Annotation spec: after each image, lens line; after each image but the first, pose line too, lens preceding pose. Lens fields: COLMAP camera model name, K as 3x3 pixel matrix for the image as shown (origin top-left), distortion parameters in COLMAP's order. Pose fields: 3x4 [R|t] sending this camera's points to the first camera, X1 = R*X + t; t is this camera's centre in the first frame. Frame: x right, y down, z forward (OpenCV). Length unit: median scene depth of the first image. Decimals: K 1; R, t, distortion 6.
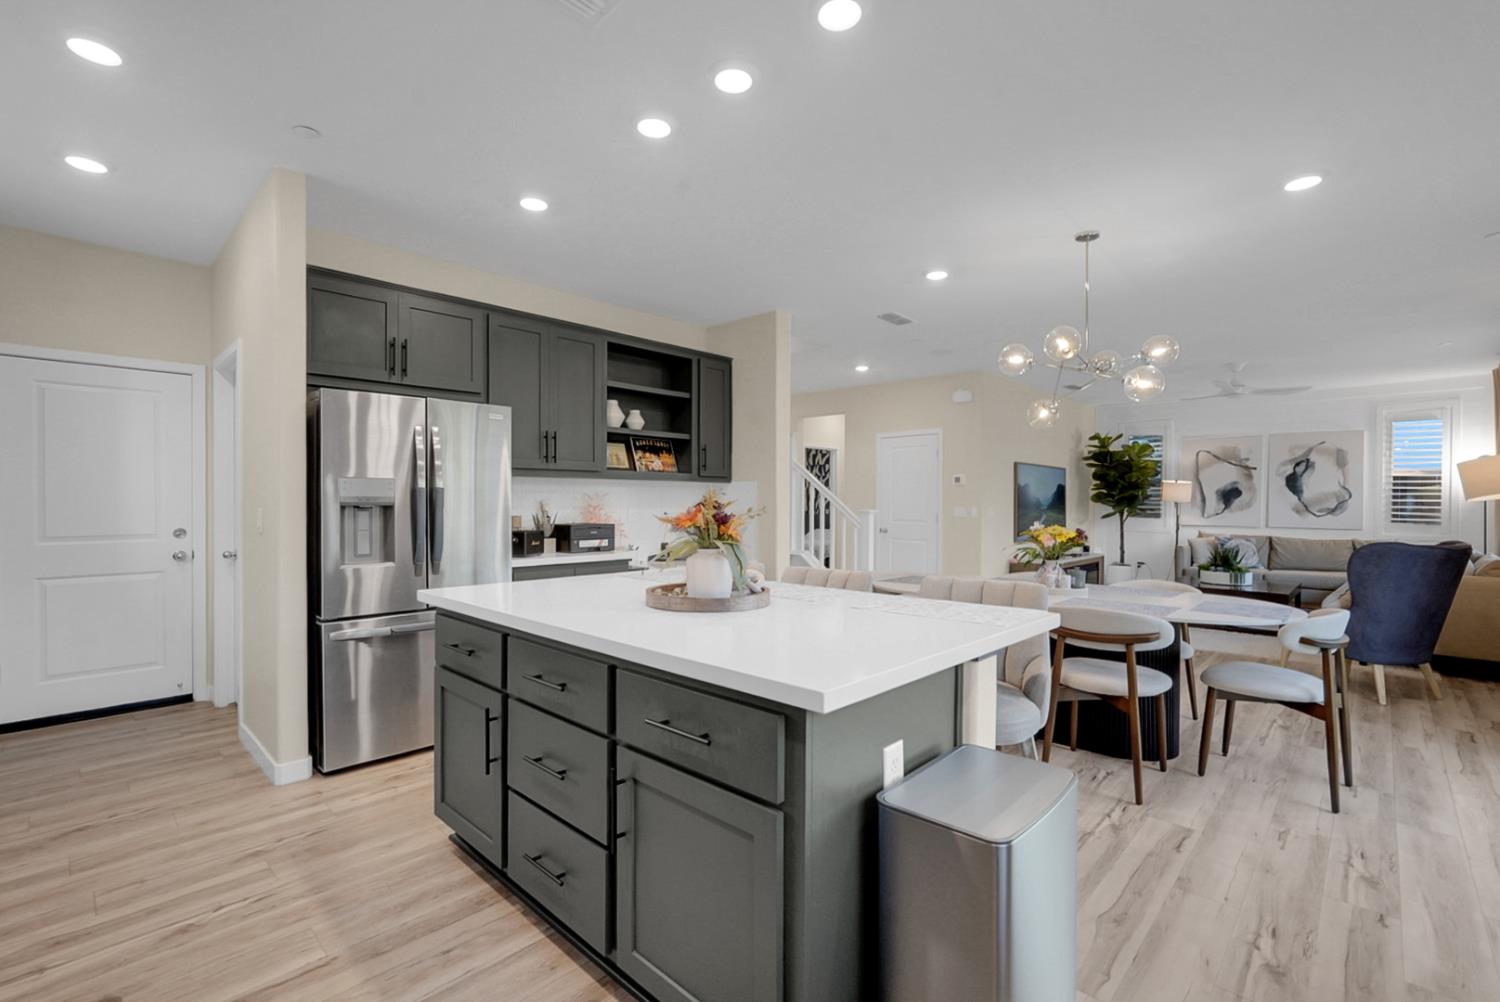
lens RADIAL K [[690.6, 0, 744.2], [0, 690.6, 508.8], [0, 0, 1]] dist [-0.003016, -0.000214]
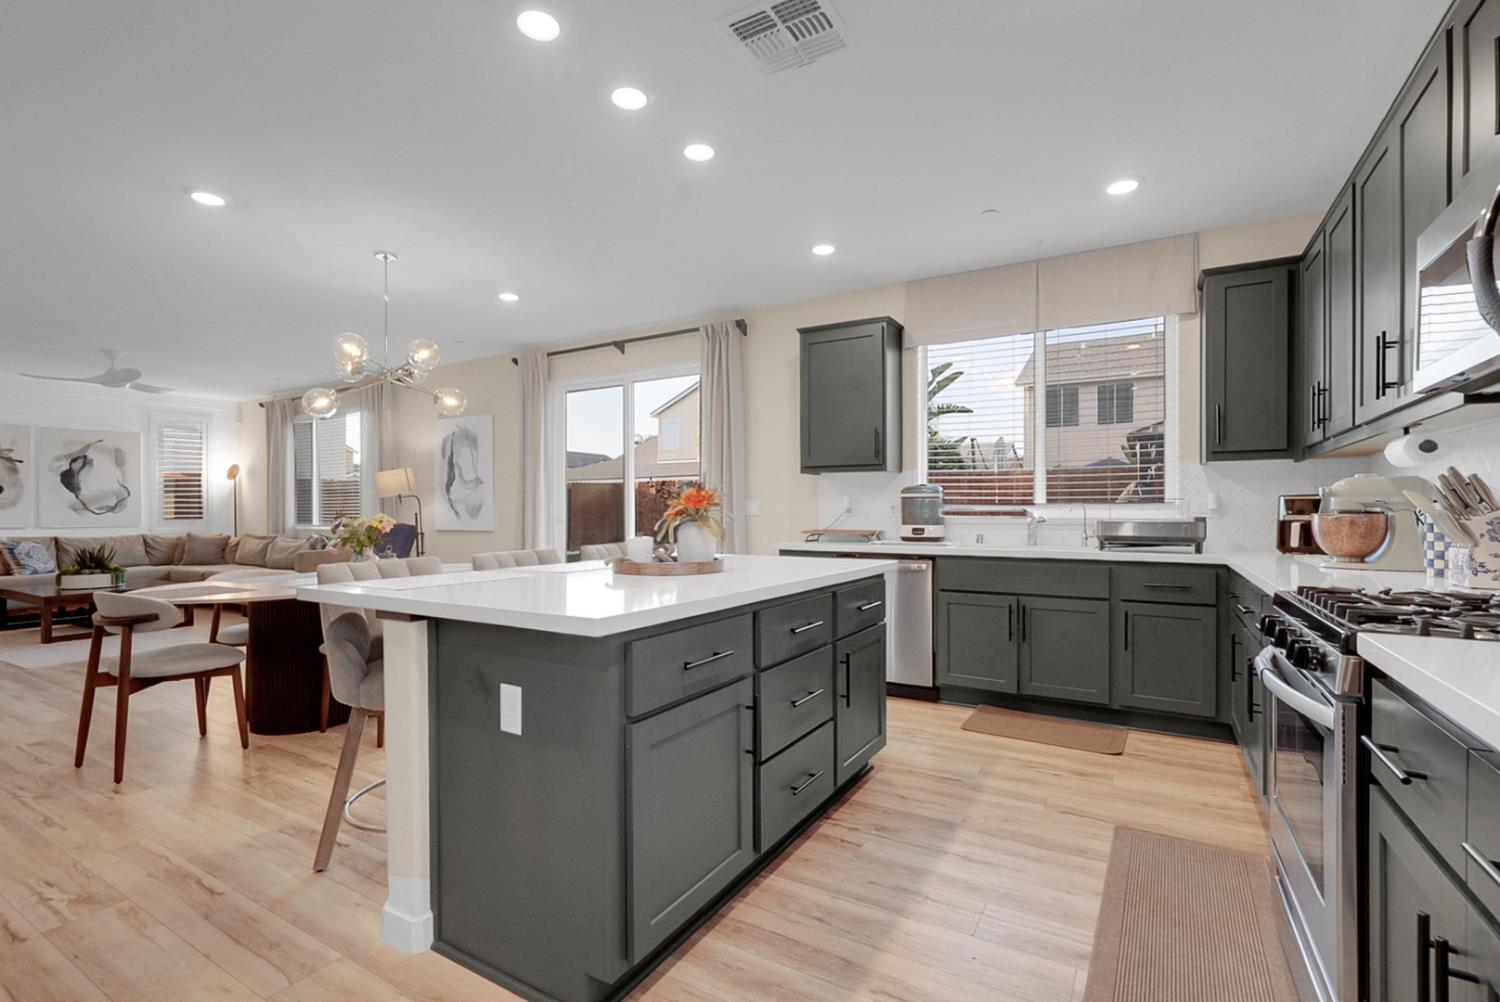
lens RADIAL K [[666.4, 0, 754.5], [0, 666.4, 504.6], [0, 0, 1]] dist [-0.010908, 0.007107]
pose [[-0.244998, 0.004318, 0.969514, -0.317823], [0.015002, 0.999887, -0.000663, 0.011261], [-0.969407, 0.014382, -0.245035, 0.313748]]
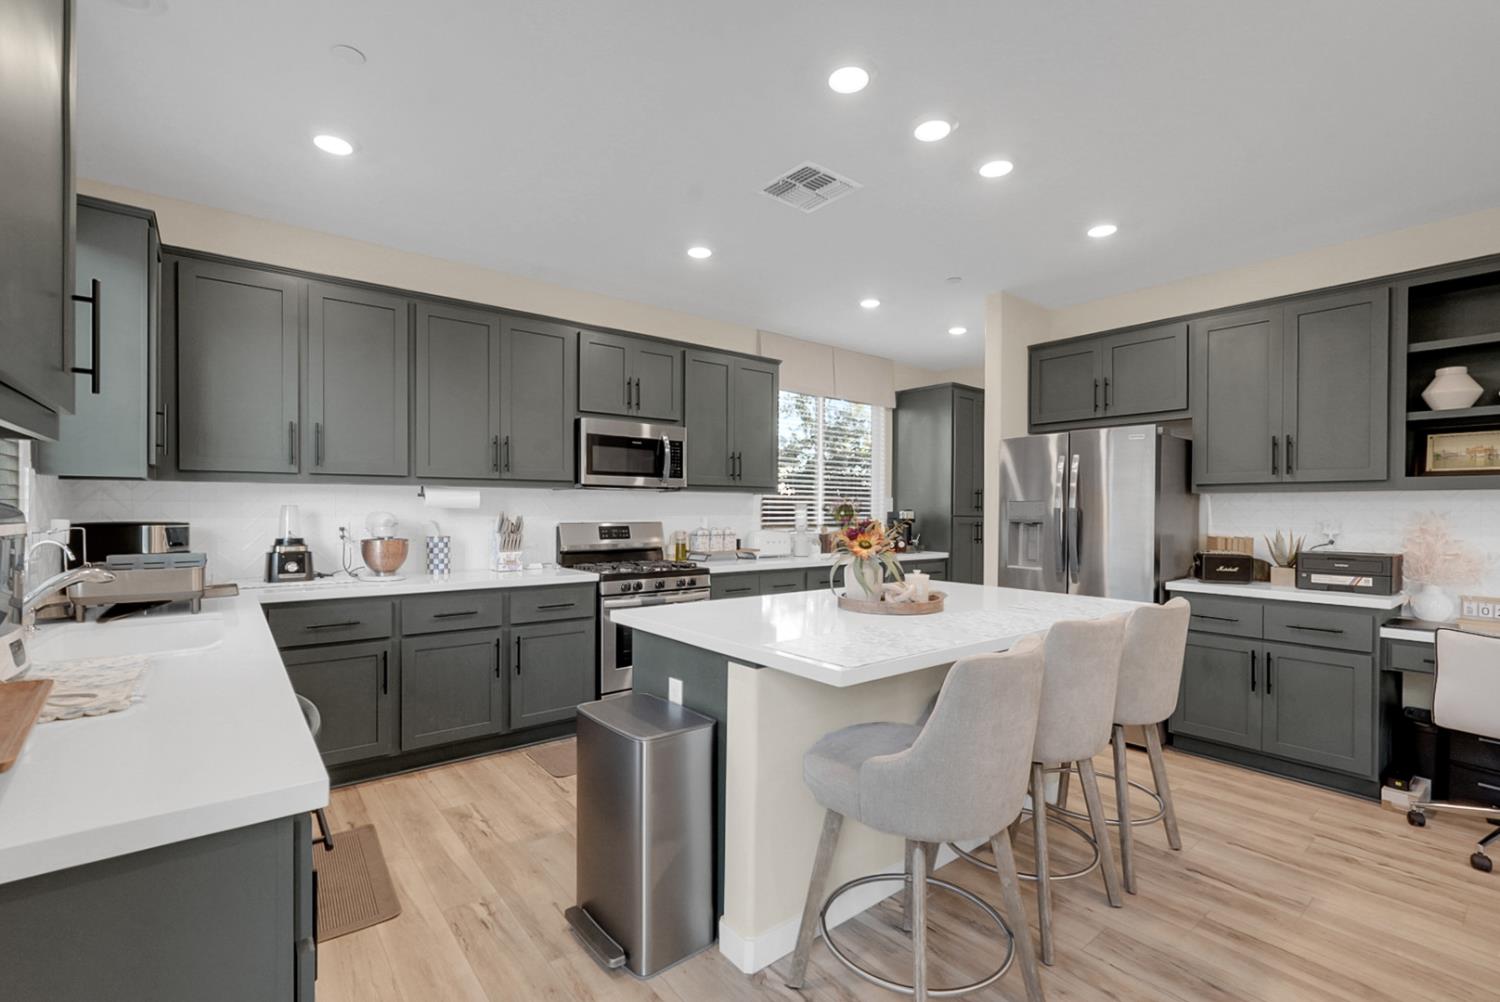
lens RADIAL K [[666.4, 0, 754.5], [0, 666.4, 504.6], [0, 0, 1]] dist [-0.010908, 0.007107]
pose [[-0.118391, -0.010961, -0.992907, 0.304123], [-0.018567, 0.999789, -0.008823, -0.006945], [0.992793, 0.017391, -0.118569, 0.252401]]
